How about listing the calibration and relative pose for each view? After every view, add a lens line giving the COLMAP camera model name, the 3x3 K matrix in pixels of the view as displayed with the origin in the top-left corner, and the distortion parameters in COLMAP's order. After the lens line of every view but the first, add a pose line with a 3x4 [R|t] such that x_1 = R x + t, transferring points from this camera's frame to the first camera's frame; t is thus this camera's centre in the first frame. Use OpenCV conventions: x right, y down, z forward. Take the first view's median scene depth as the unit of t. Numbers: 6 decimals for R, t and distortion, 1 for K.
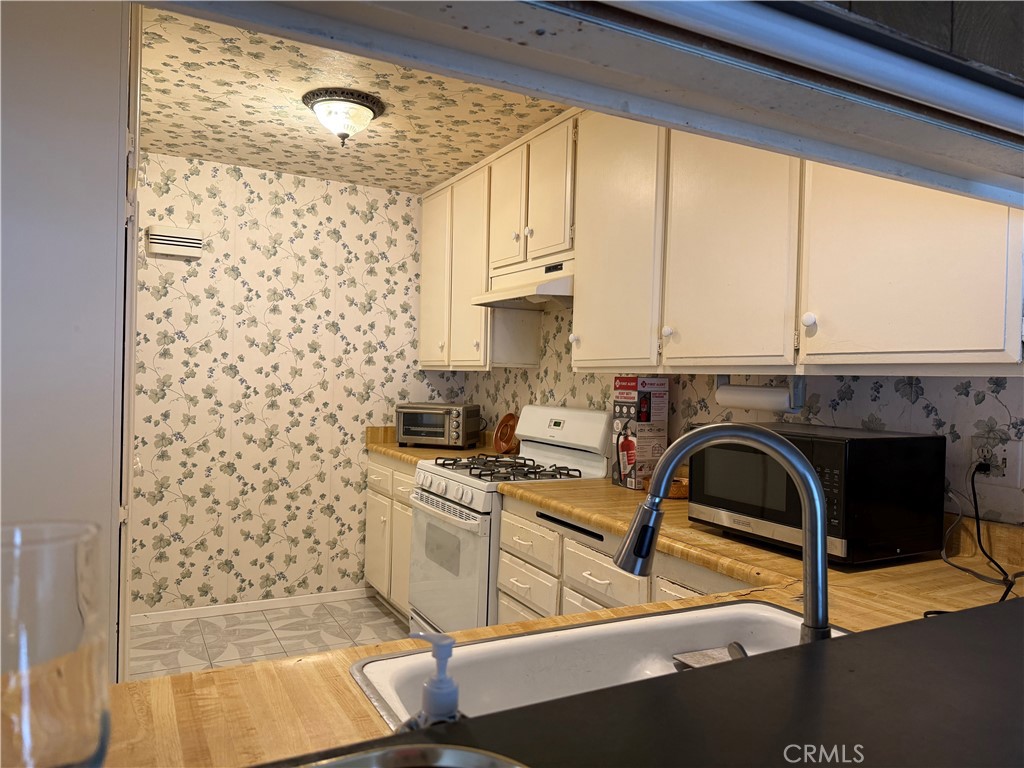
lens RADIAL K [[726.9, 0, 508.3], [0, 726.9, 386.4], [0, 0, 1]] dist [-0.006093, -0.004064]
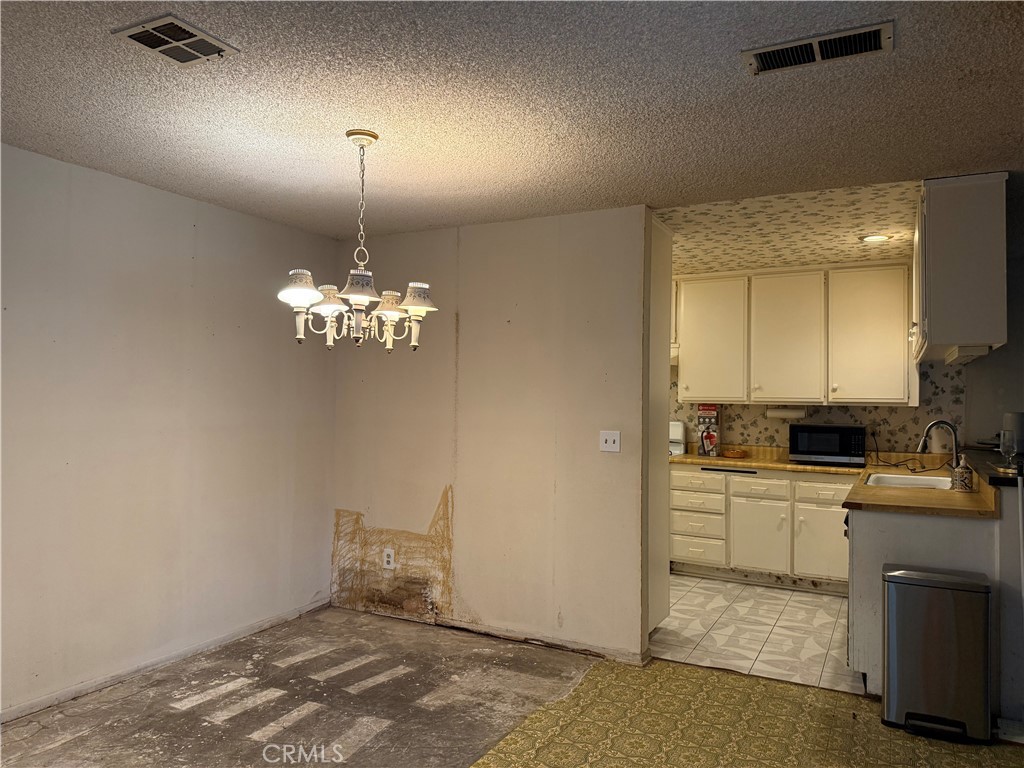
lens RADIAL K [[726.9, 0, 514.7], [0, 726.9, 383.2], [0, 0, 1]] dist [-0.006093, -0.004064]
pose [[0.811163, -0.004352, 0.584804, -1.579743], [0.013565, 0.999843, -0.011375, -0.061041], [-0.584663, 0.017160, 0.811095, -0.416402]]
